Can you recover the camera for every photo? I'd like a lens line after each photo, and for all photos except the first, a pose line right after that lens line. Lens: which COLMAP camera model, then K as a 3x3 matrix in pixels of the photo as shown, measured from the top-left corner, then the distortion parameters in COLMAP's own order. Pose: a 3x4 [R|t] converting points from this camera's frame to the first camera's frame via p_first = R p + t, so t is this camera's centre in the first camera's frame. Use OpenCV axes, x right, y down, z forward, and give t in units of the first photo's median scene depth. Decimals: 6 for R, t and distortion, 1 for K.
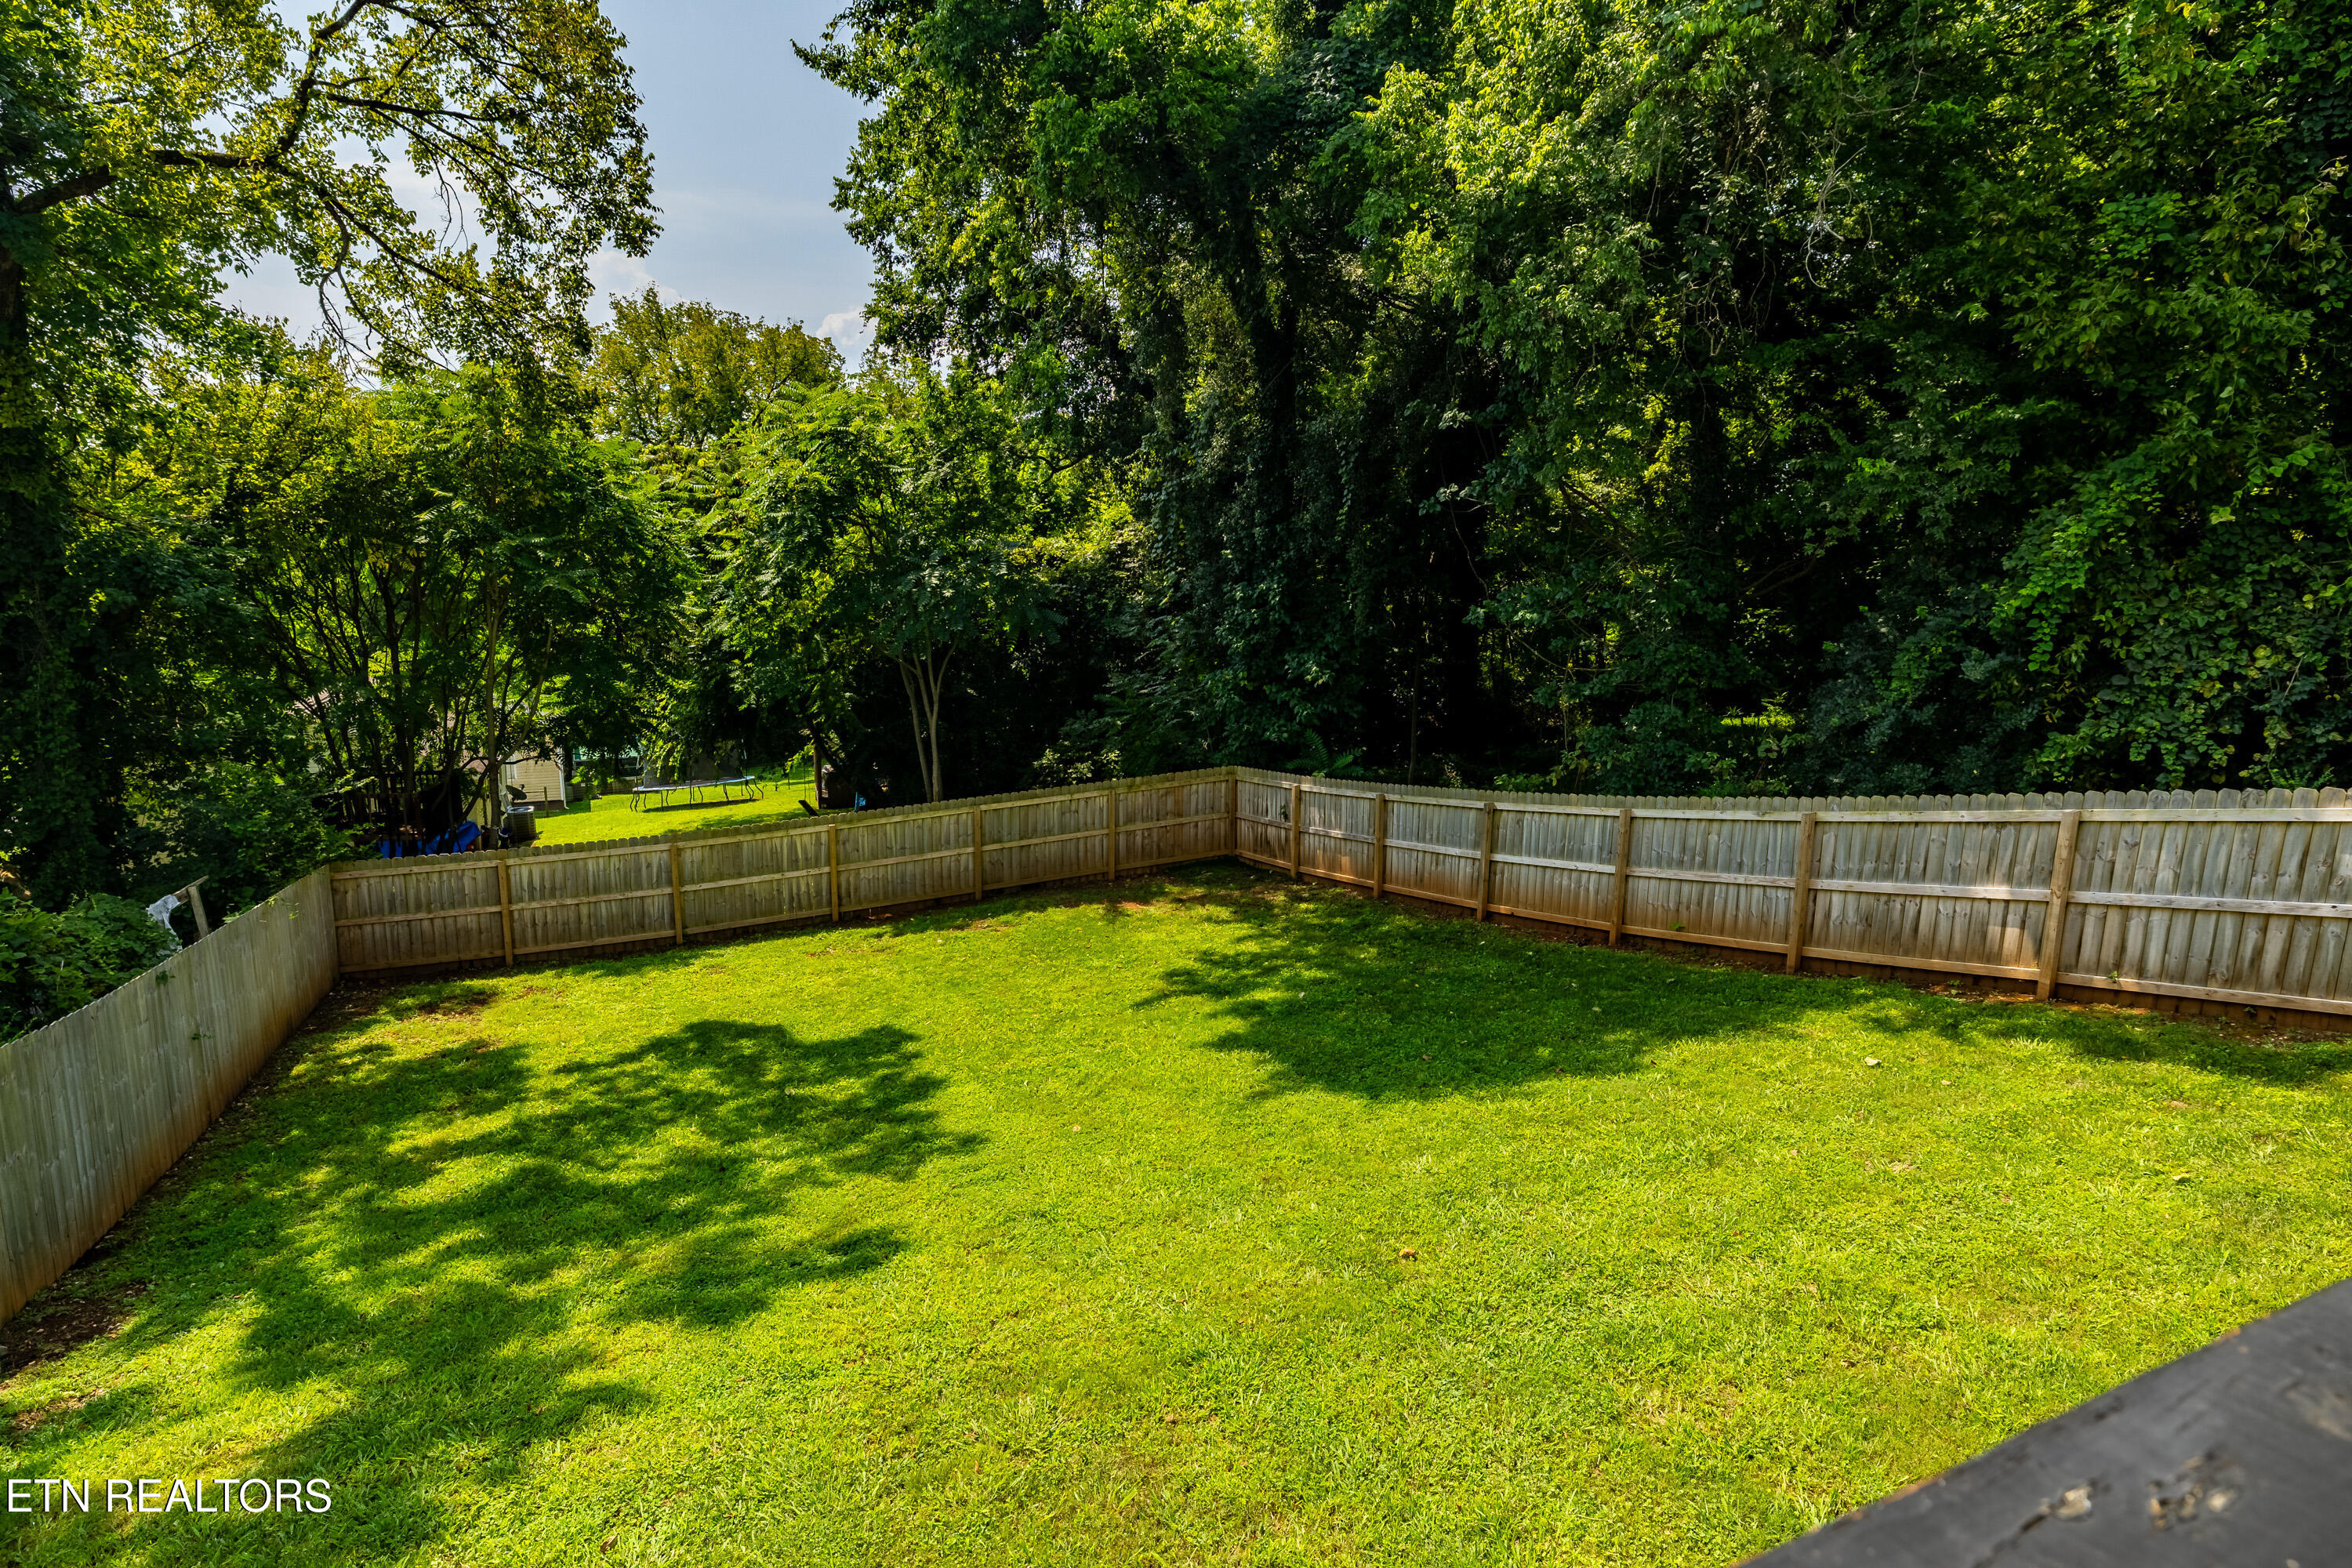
lens RADIAL K [[1325.3, 0, 1168.3], [0, 1325.3, 759.1], [0, 0, 1]] dist [0.031820, 0.001539]
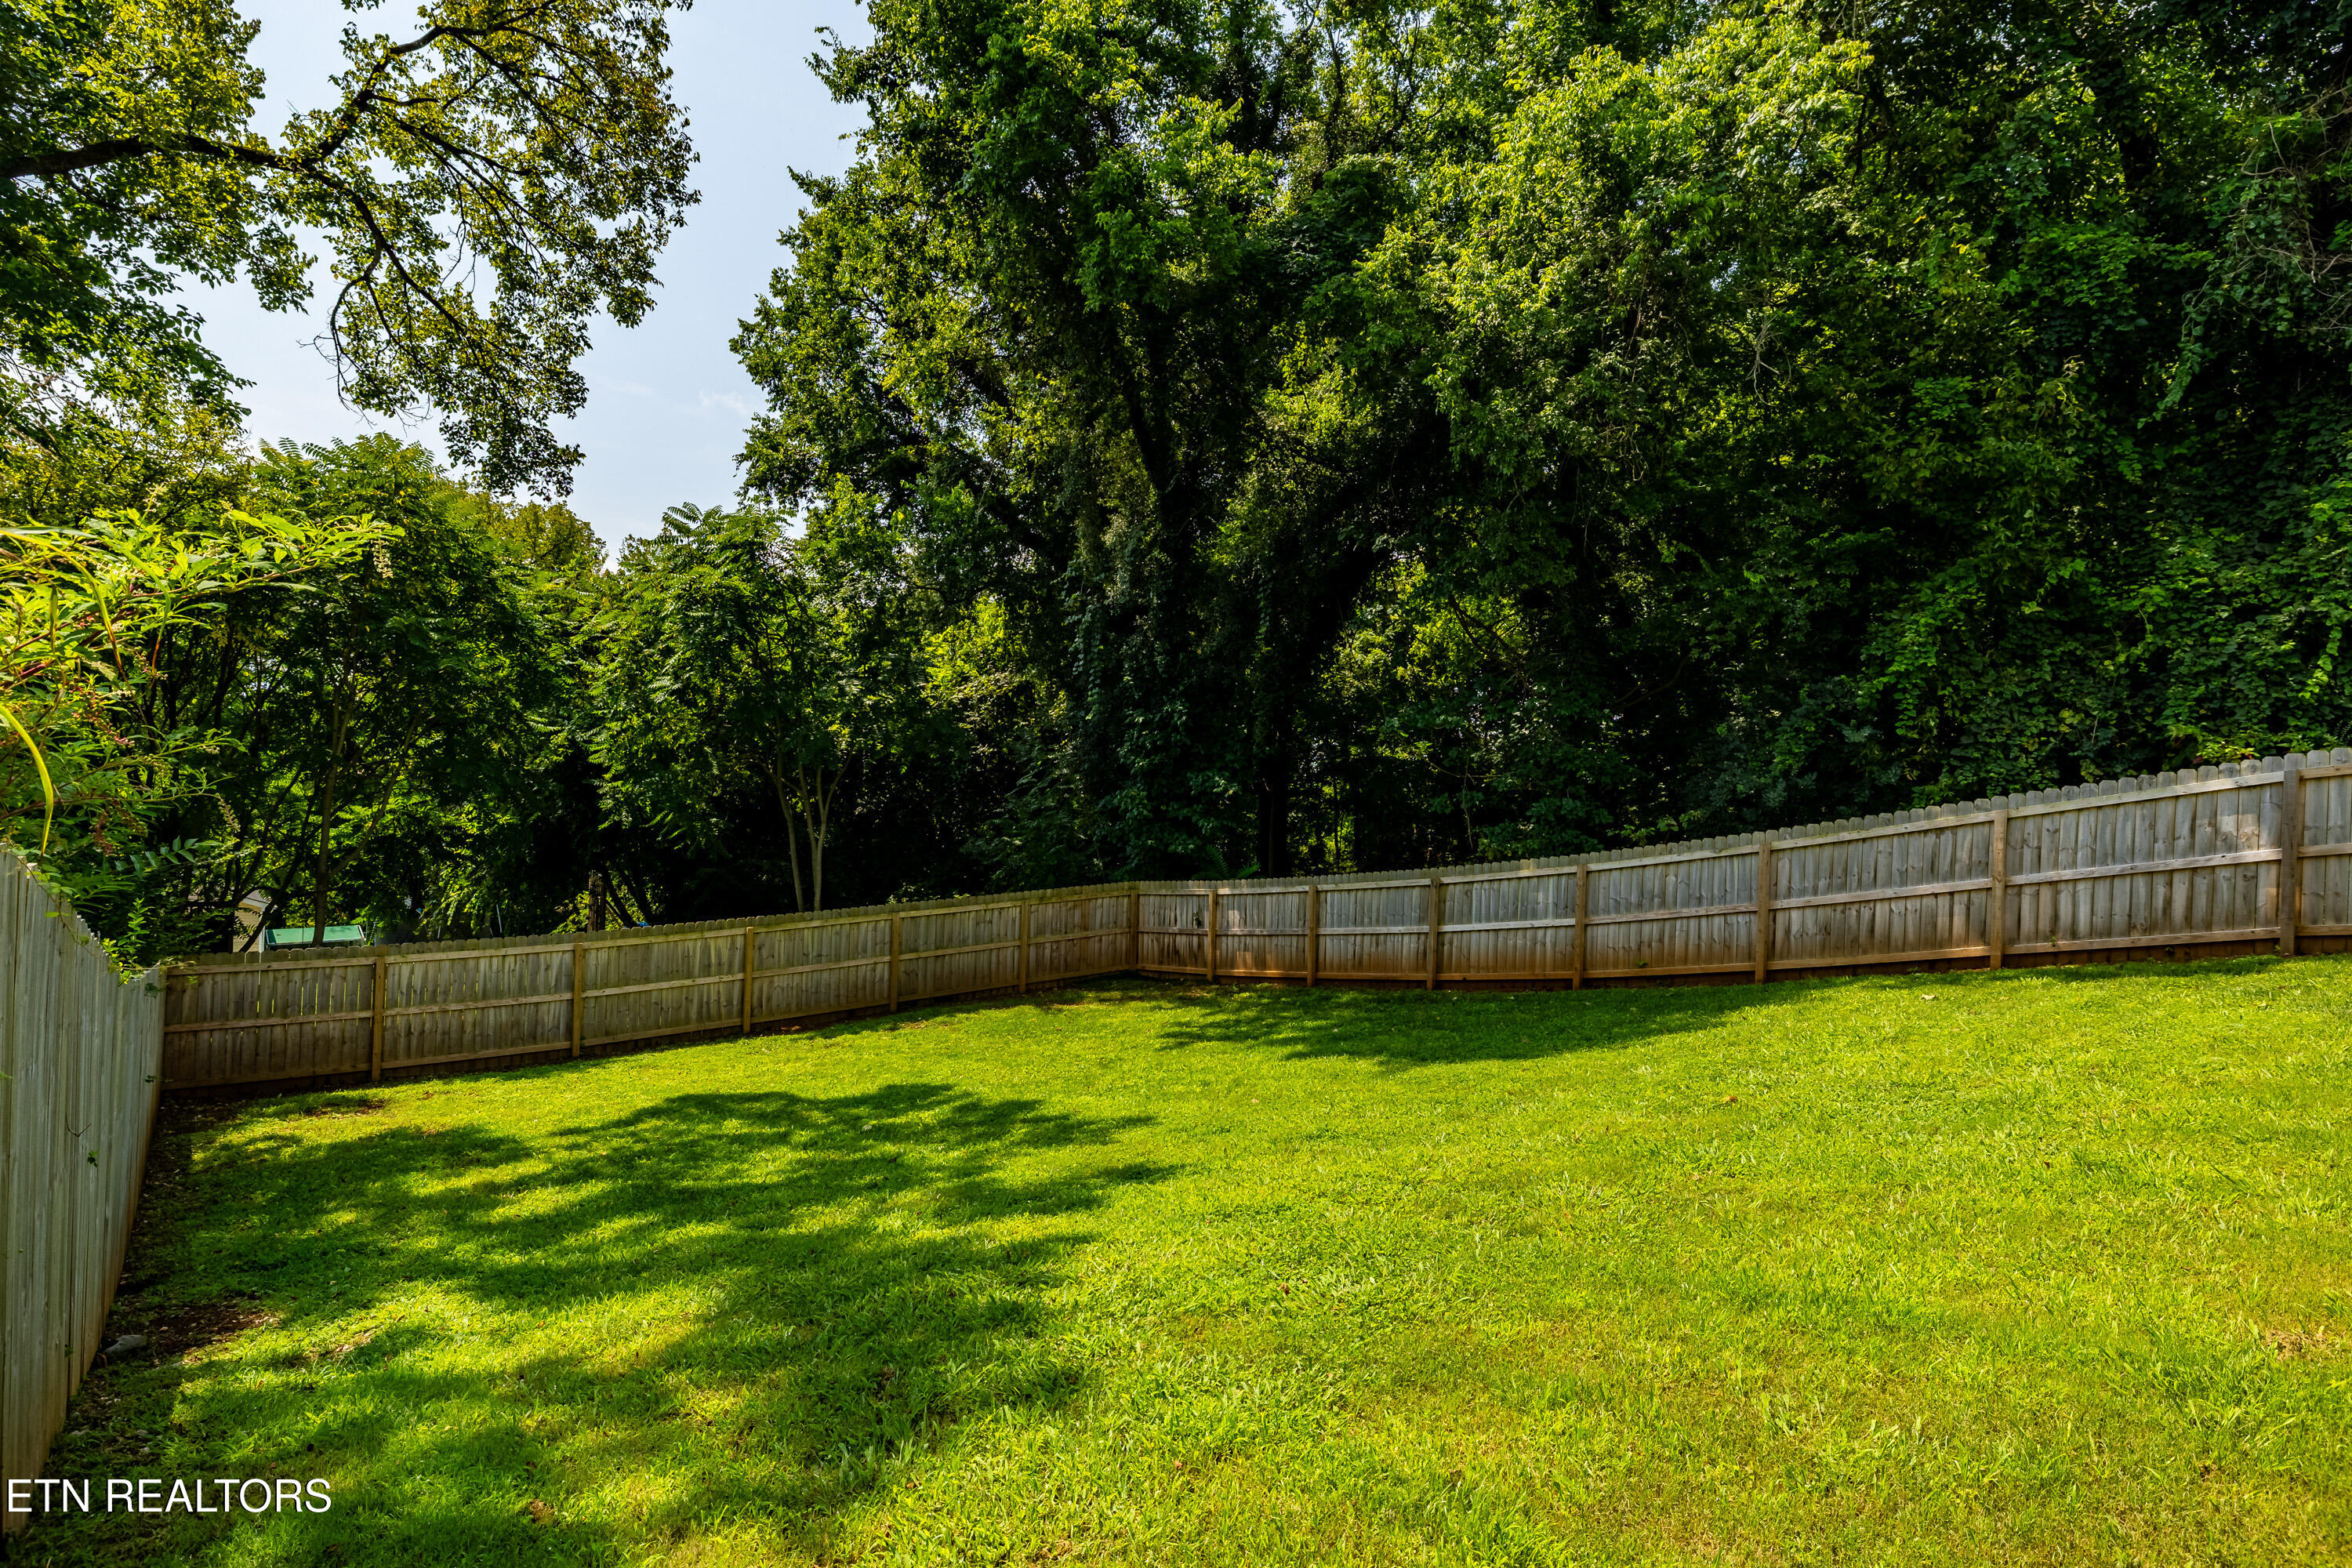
lens RADIAL K [[1325.3, 0, 1105.8], [0, 1325.3, 783.3], [0, 0, 1]] dist [0.031820, 0.001539]
pose [[0.967416, 0.031727, 0.251196, -0.362853], [0.017325, 0.981498, -0.190688, 0.195577], [-0.252598, 0.188827, 0.948967, 0.022999]]
